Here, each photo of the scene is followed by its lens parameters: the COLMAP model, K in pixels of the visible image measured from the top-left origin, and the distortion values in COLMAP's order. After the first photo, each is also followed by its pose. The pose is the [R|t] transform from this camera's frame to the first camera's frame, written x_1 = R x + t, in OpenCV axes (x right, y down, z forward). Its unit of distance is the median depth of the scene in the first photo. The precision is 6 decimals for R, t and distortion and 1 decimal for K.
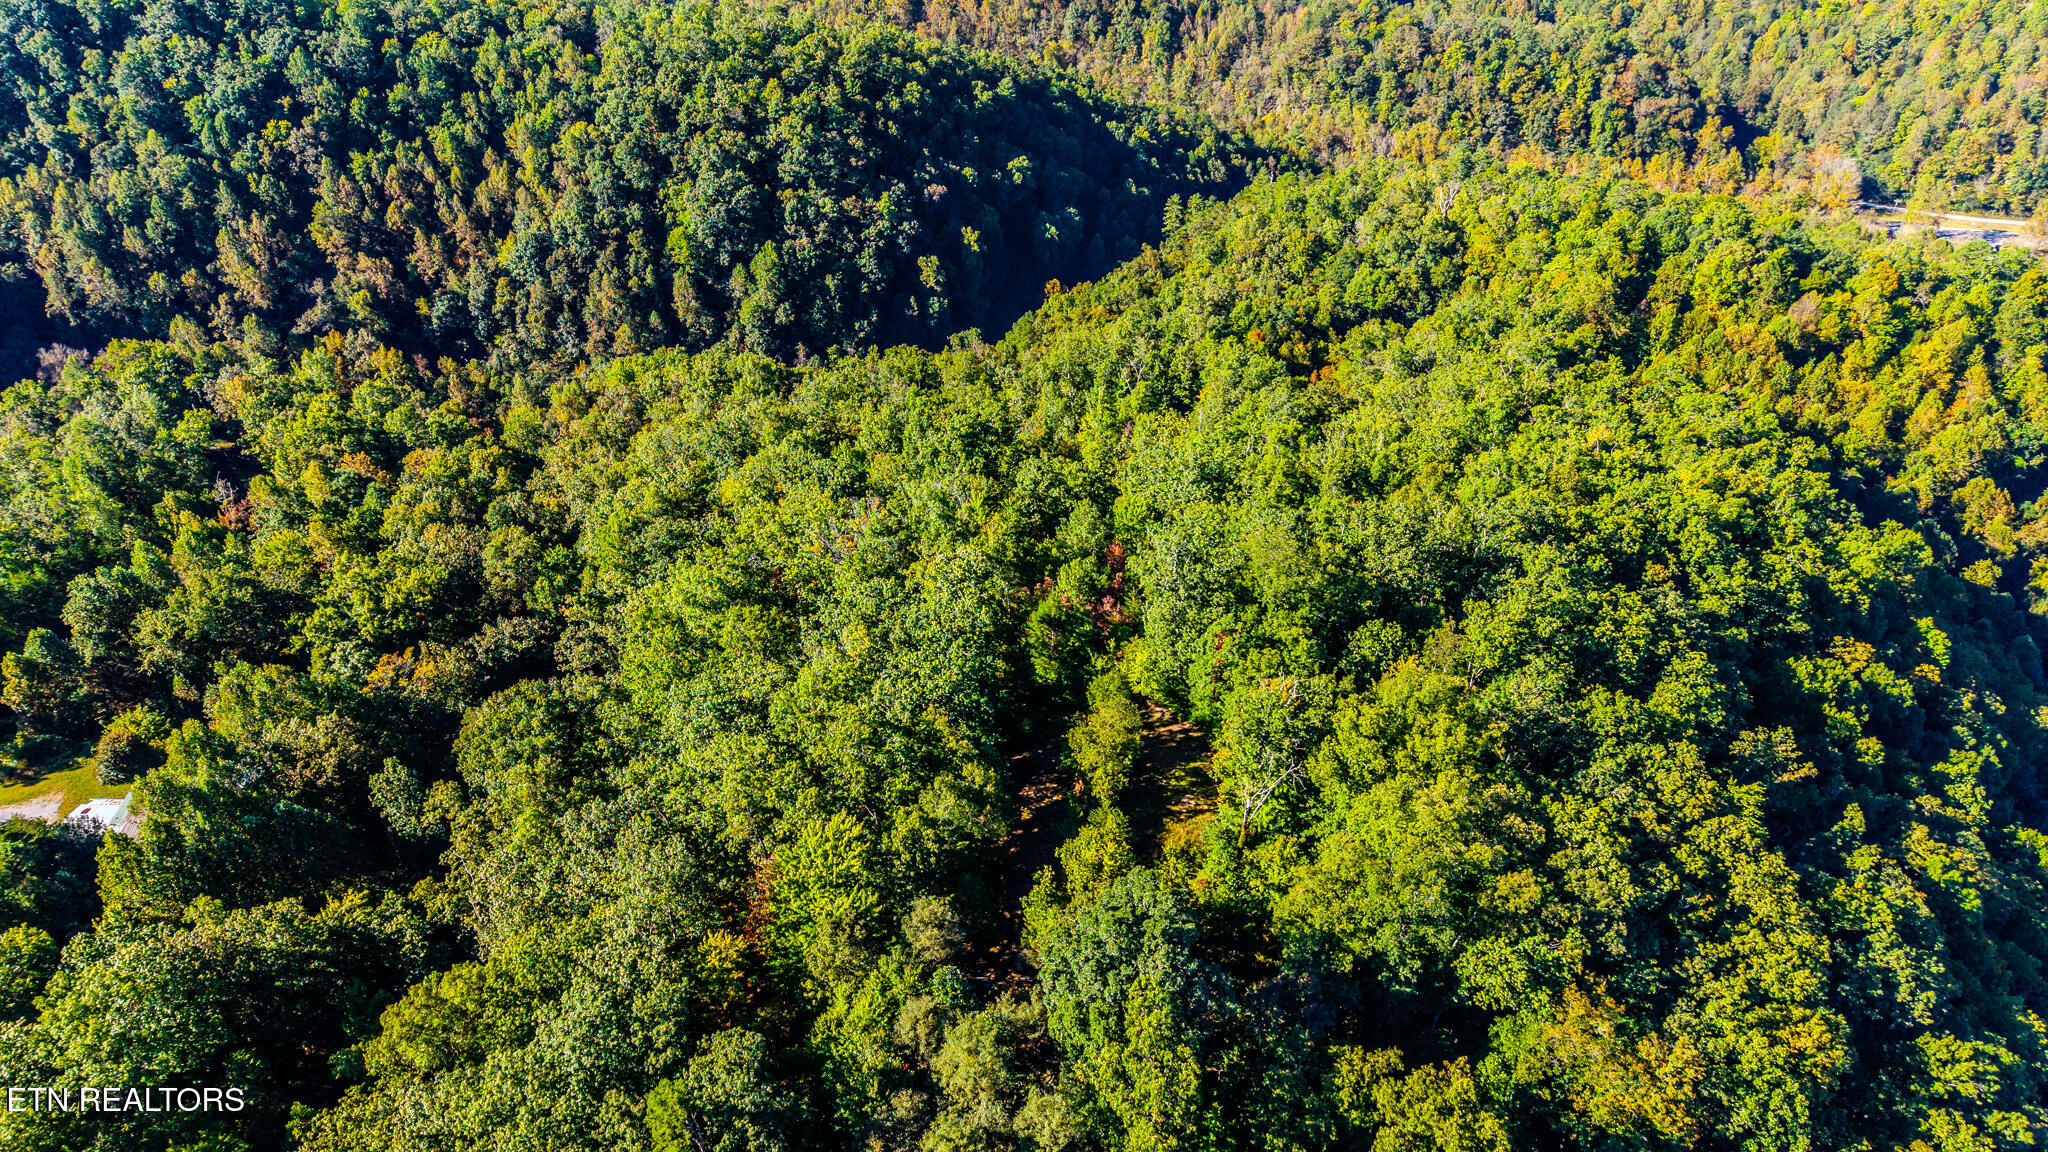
lens RADIAL K [[1350.2, 0, 1026.4], [0, 1350.2, 578.1], [0, 0, 1]] dist [0.052433, 0.000547]
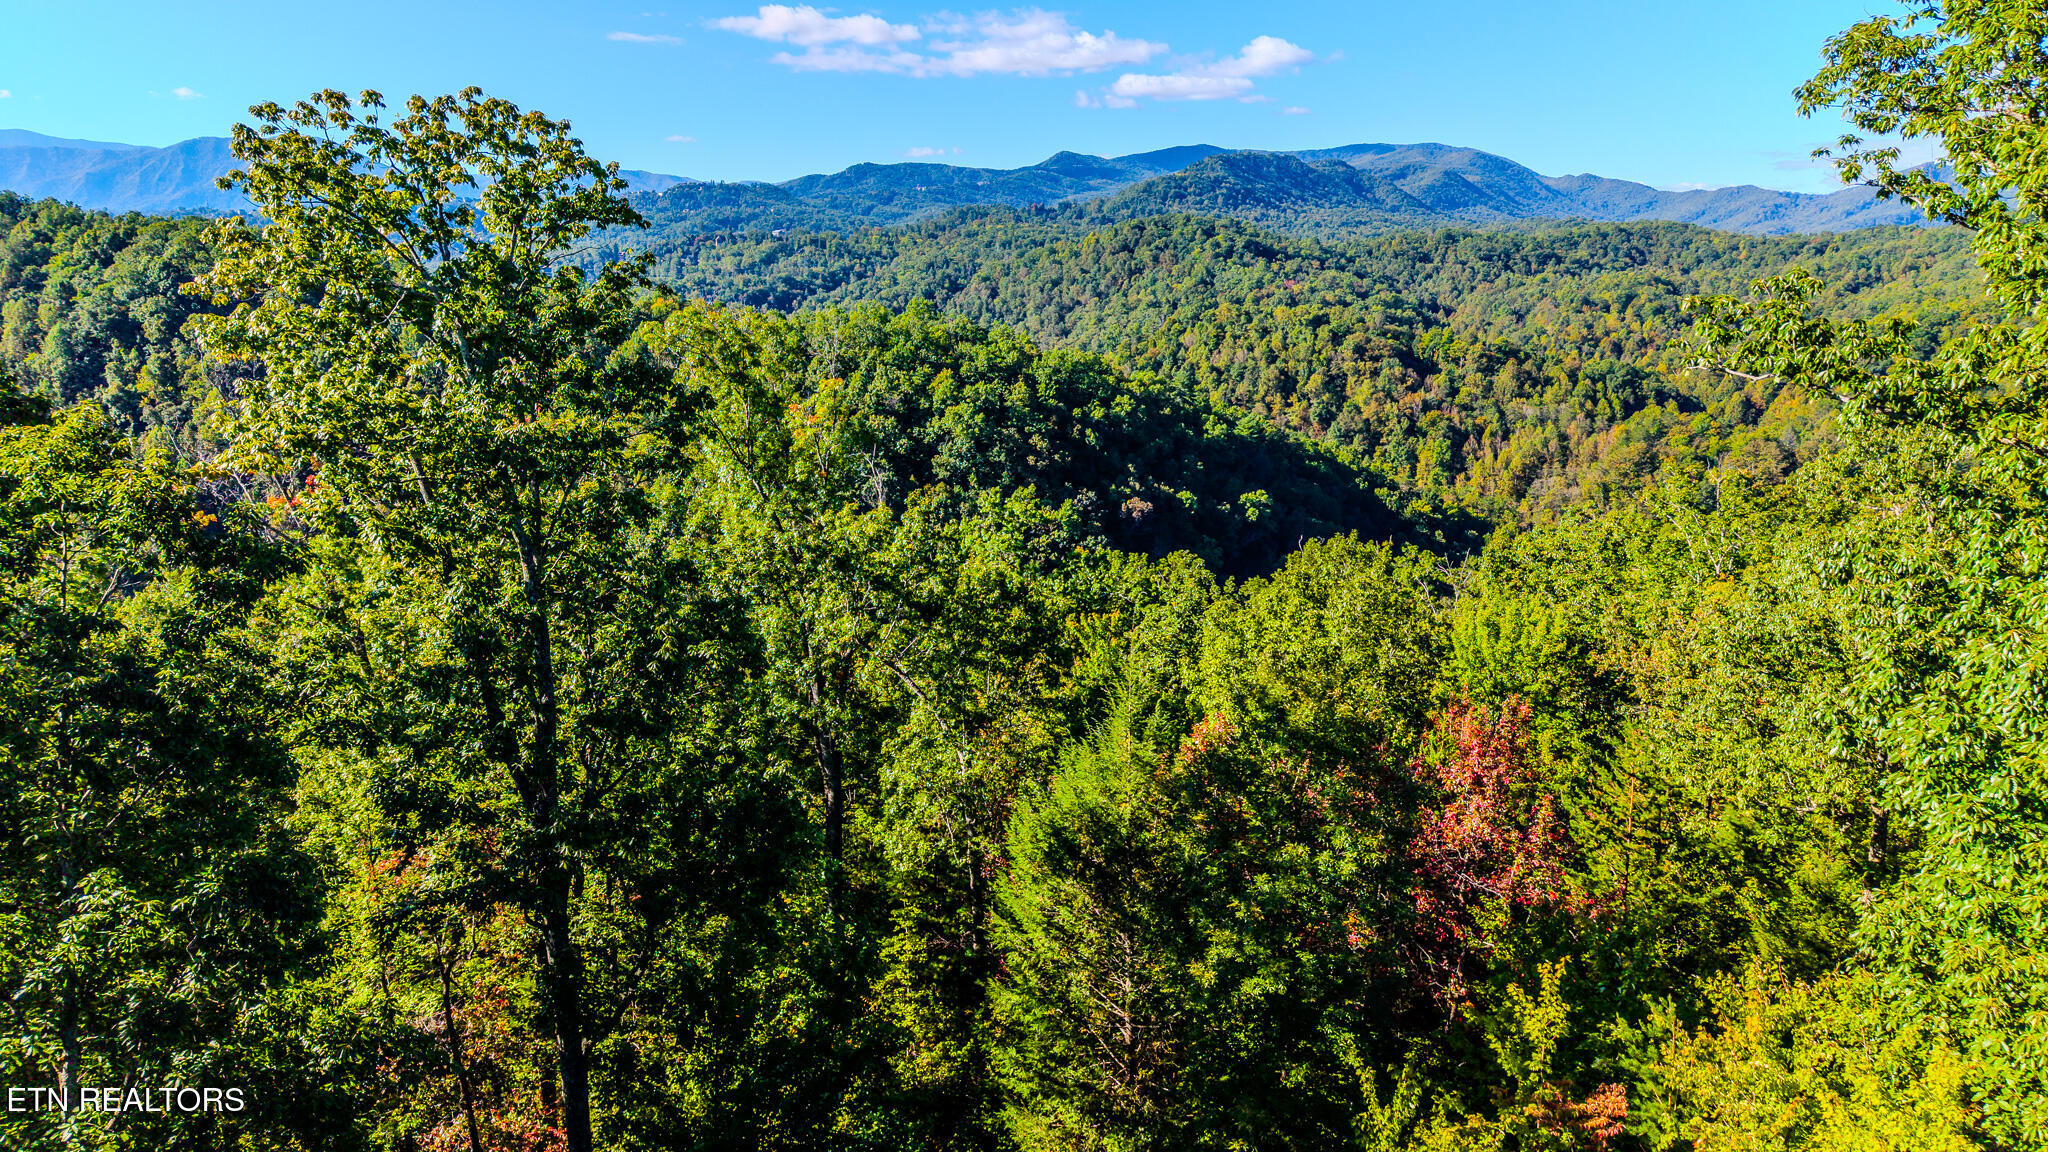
lens RADIAL K [[1350.2, 0, 1033.3], [0, 1350.2, 574.0], [0, 0, 1]] dist [0.052433, 0.000547]
pose [[0.980995, 0.050120, -0.187450, 0.017555], [-0.118585, 0.919514, -0.374742, 0.032929], [0.153581, 0.389849, 0.907982, 0.326359]]
